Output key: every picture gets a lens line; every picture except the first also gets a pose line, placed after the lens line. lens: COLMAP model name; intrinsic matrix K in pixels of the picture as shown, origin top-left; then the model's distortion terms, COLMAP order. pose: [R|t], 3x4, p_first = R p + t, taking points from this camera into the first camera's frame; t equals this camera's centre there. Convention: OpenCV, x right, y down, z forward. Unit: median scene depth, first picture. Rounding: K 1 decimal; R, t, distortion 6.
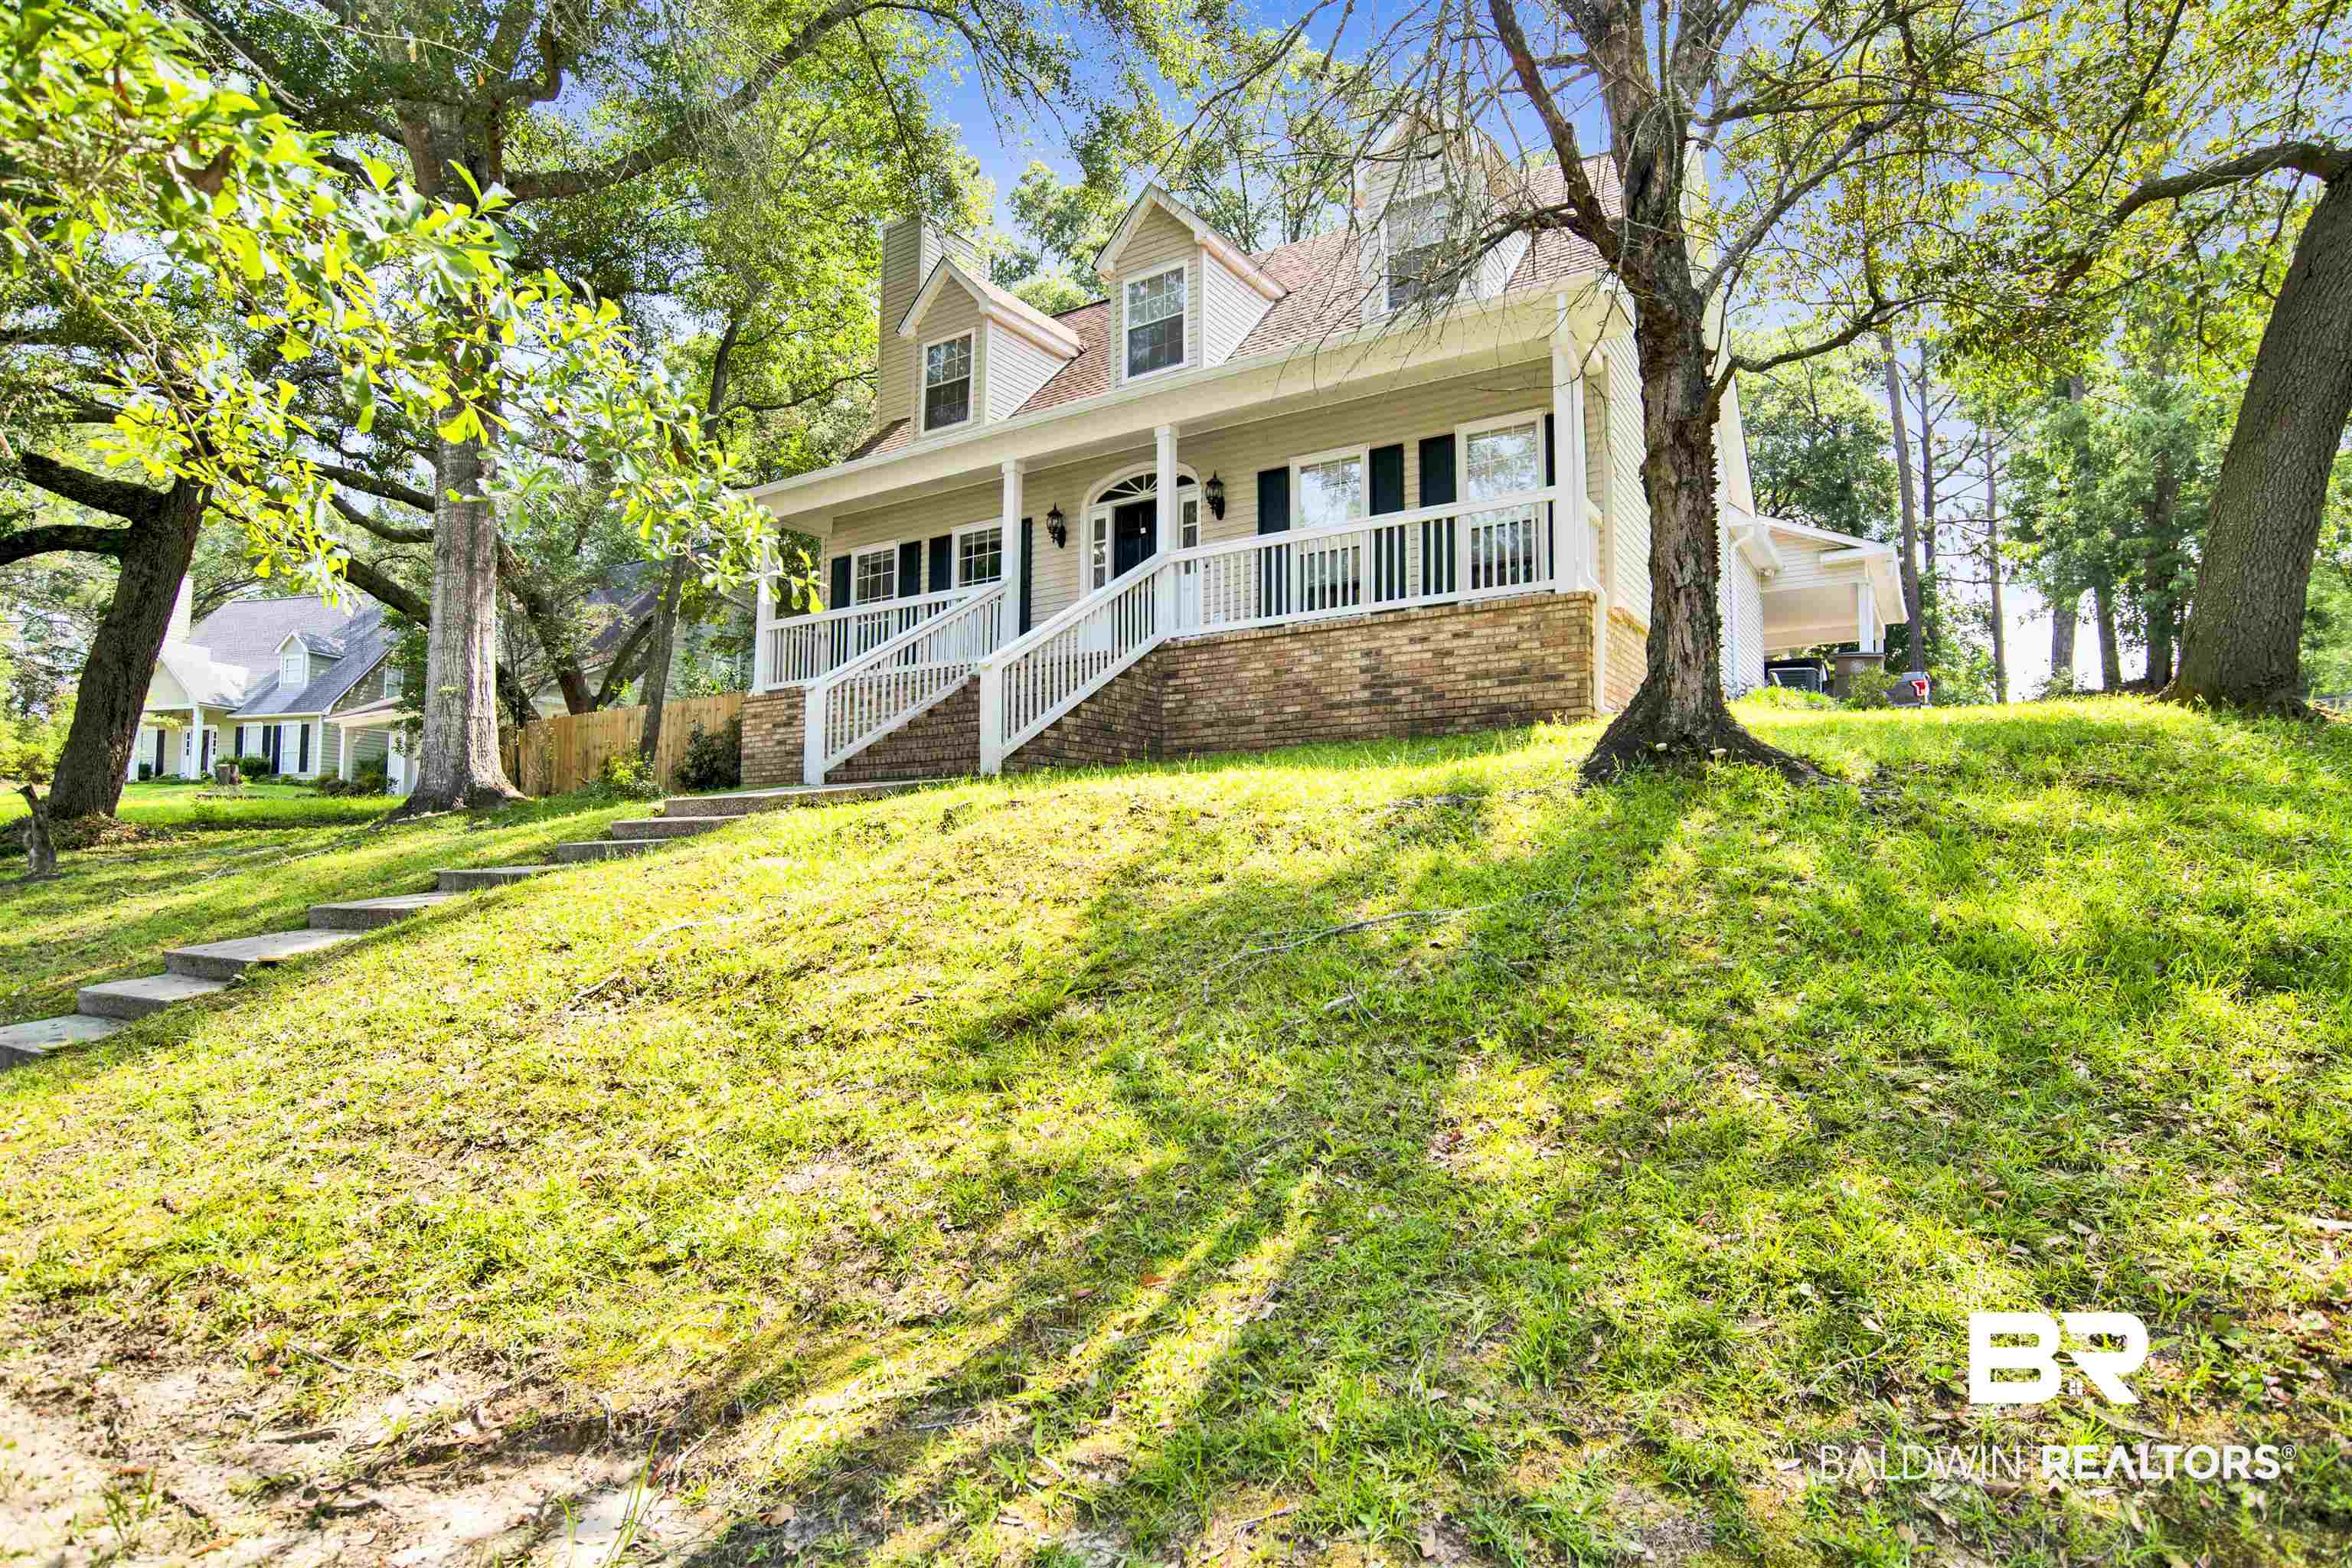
lens RADIAL K [[1227.8, 0, 1165.7], [0, 1227.8, 775.5], [0, 0, 1]] dist [-0.059070, 0.018803]
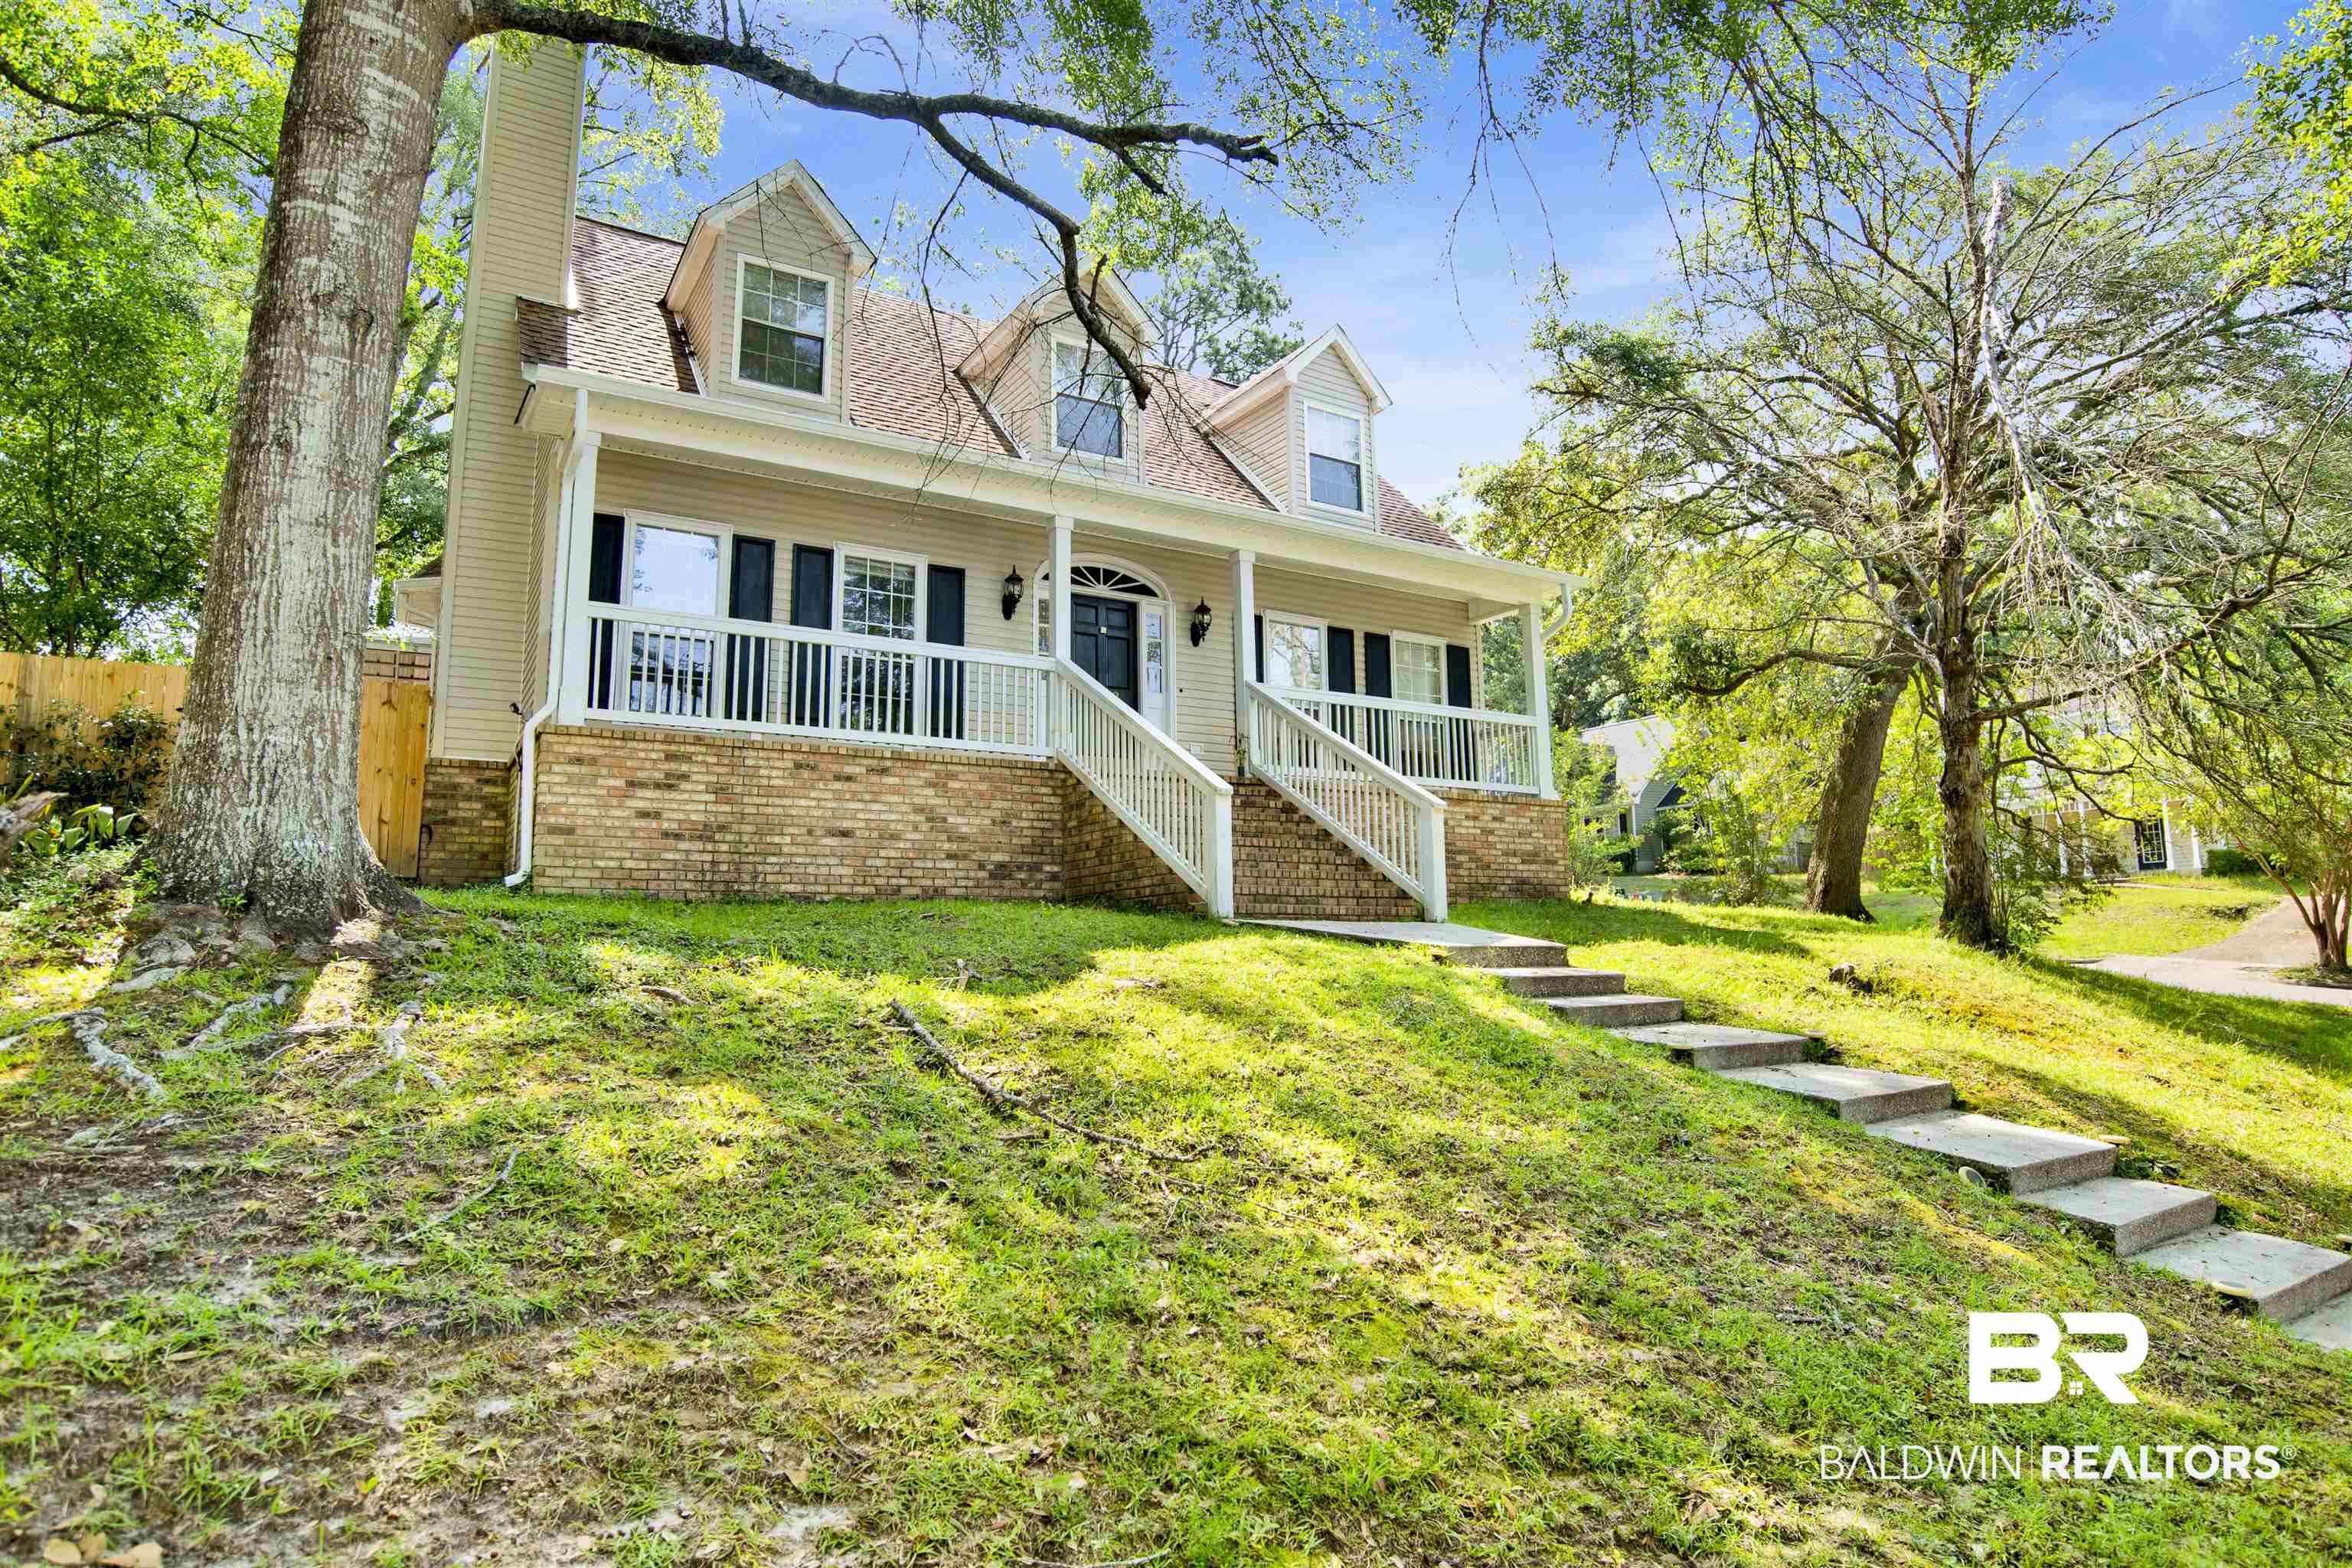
lens RADIAL K [[1384.1, 0, 1176.0], [0, 1384.1, 784.0], [0, 0, 1]] dist [-0.000421, -0.000058]
pose [[0.363946, 0.144864, 0.920086, -0.848192], [-0.024082, 0.988964, -0.146183, 0.045584], [-0.931109, 0.031046, 0.363418, 0.573339]]
